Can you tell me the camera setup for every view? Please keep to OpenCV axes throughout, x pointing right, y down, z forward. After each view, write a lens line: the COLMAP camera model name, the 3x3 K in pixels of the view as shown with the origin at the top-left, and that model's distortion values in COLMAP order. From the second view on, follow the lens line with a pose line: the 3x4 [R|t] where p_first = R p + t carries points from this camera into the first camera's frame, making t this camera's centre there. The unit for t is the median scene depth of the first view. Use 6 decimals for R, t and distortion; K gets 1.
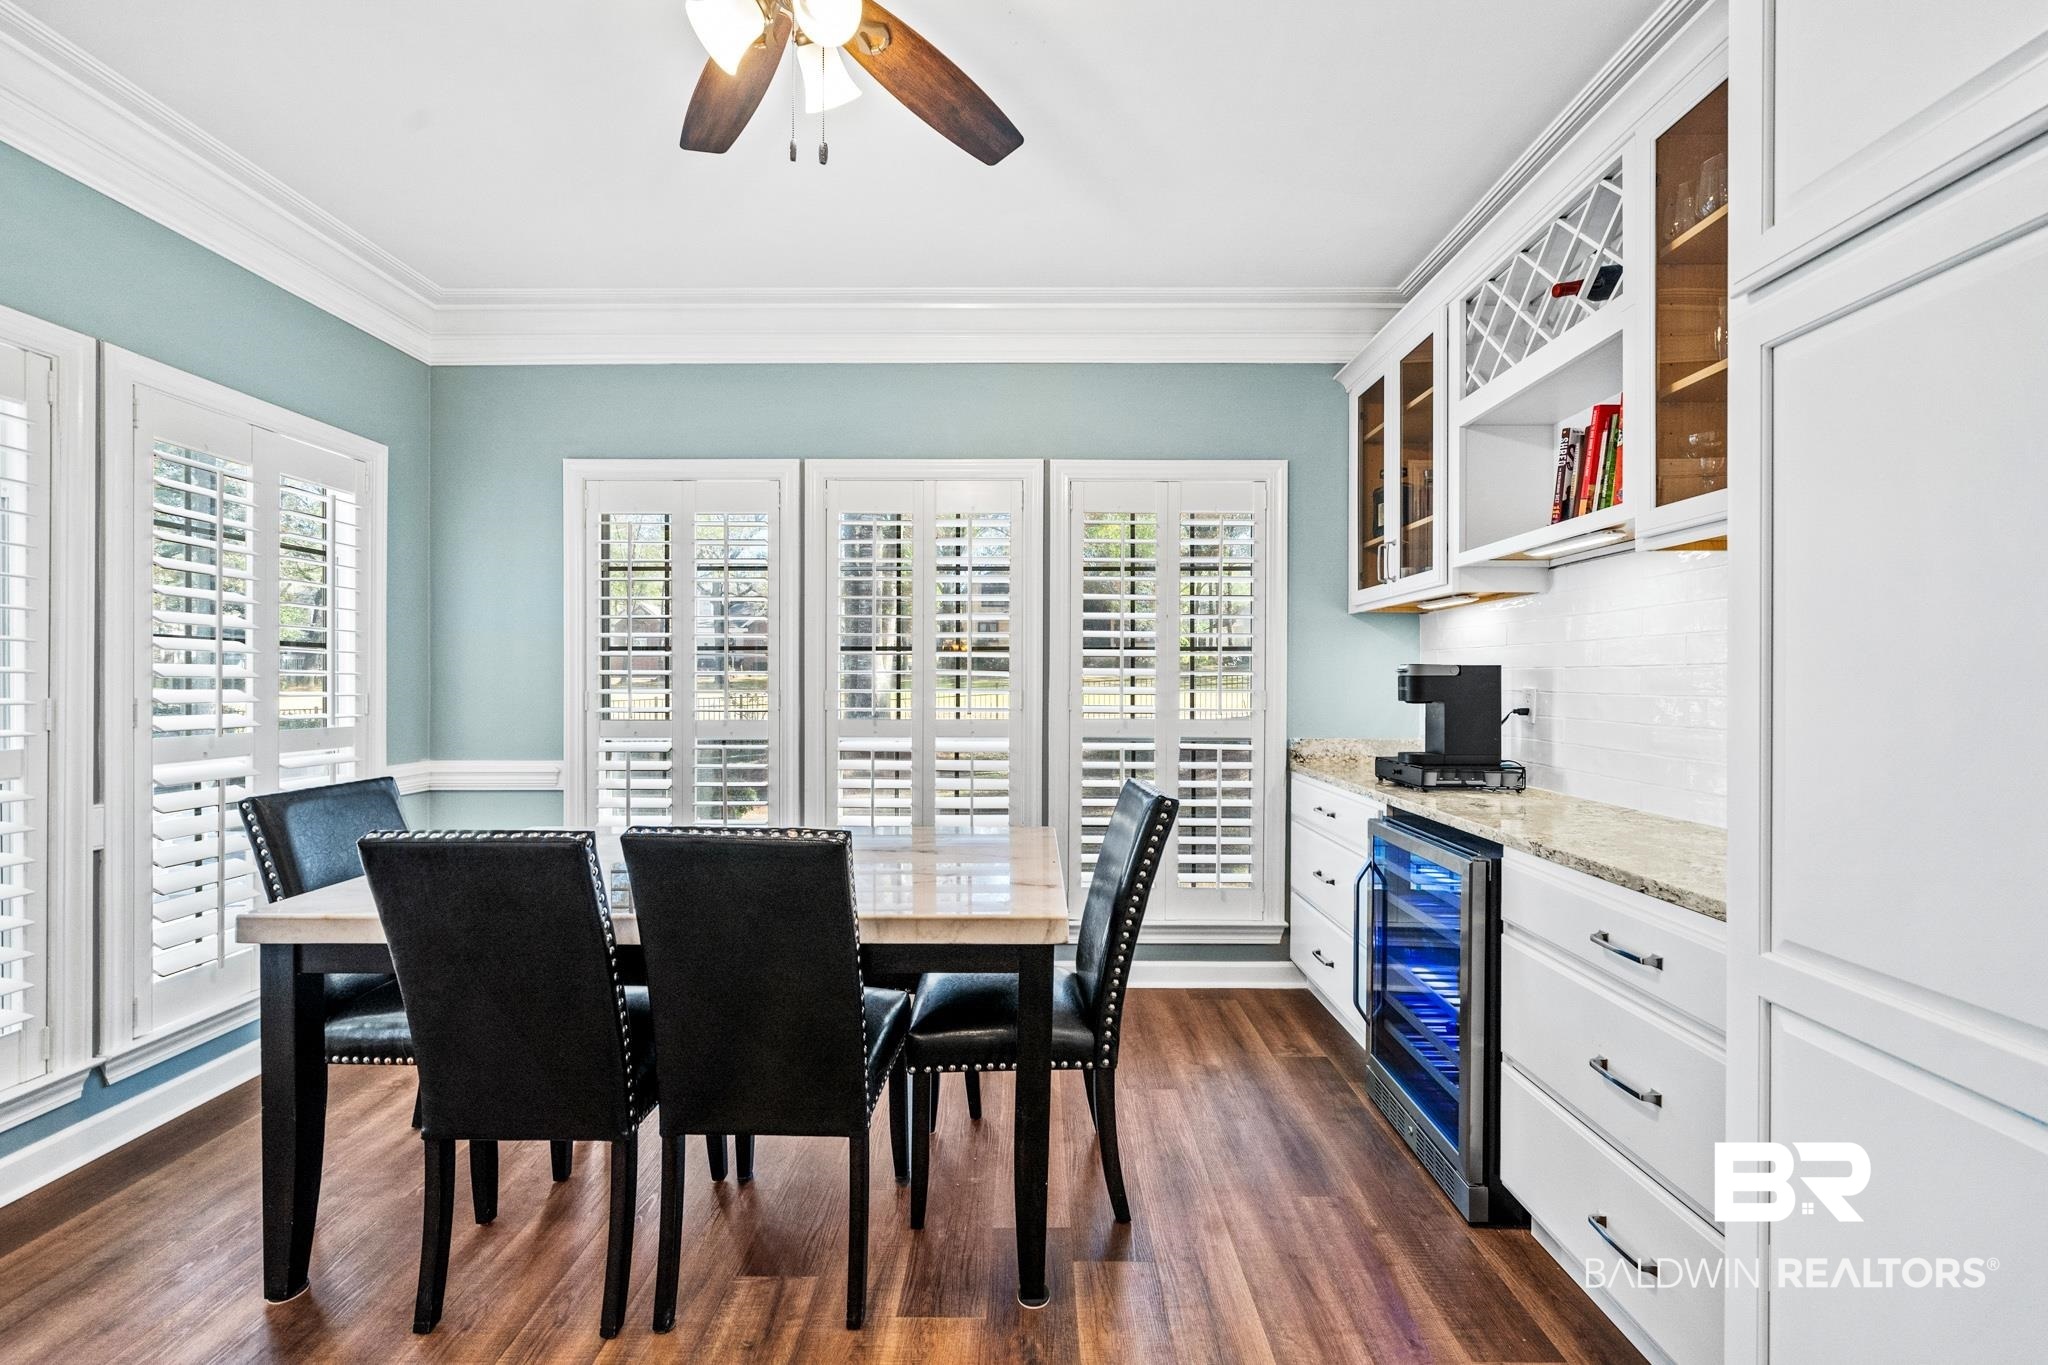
lens RADIAL K [[834.7, 0, 1020.0], [0, 834.7, 676.8], [0, 0, 1]] dist [-0.003750, 0.000658]
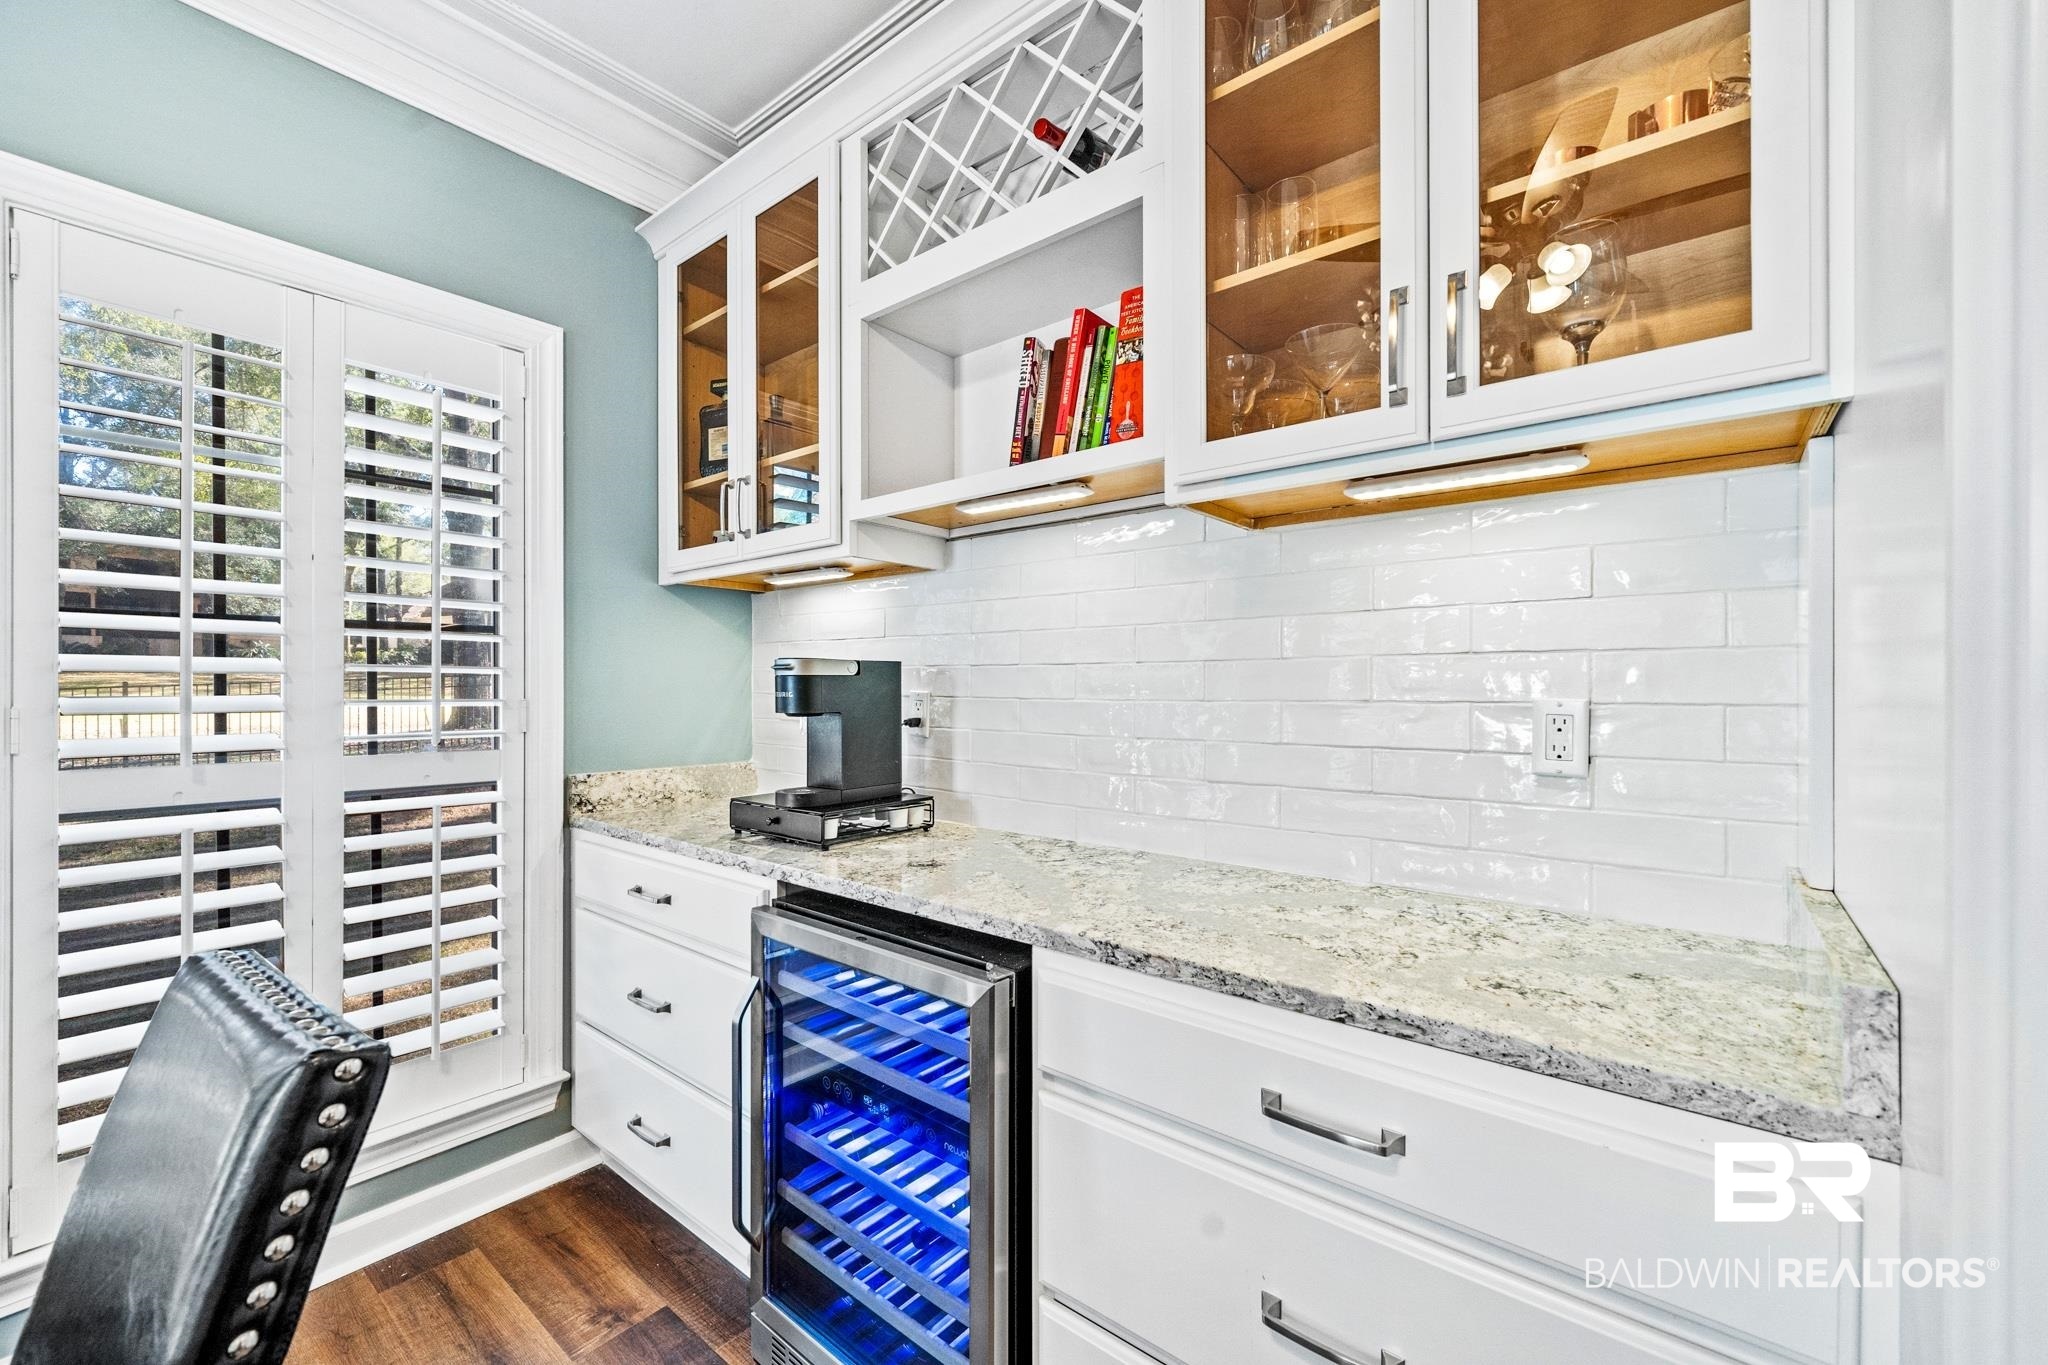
lens RADIAL K [[834.7, 0, 1038.5], [0, 834.7, 689.8], [0, 0, 1]] dist [-0.003750, 0.000658]
pose [[0.619679, -0.006691, 0.784827, 0.067815], [-0.002393, 0.999943, 0.010414, 0.003041], [-0.784852, -0.008331, 0.619628, 0.440733]]
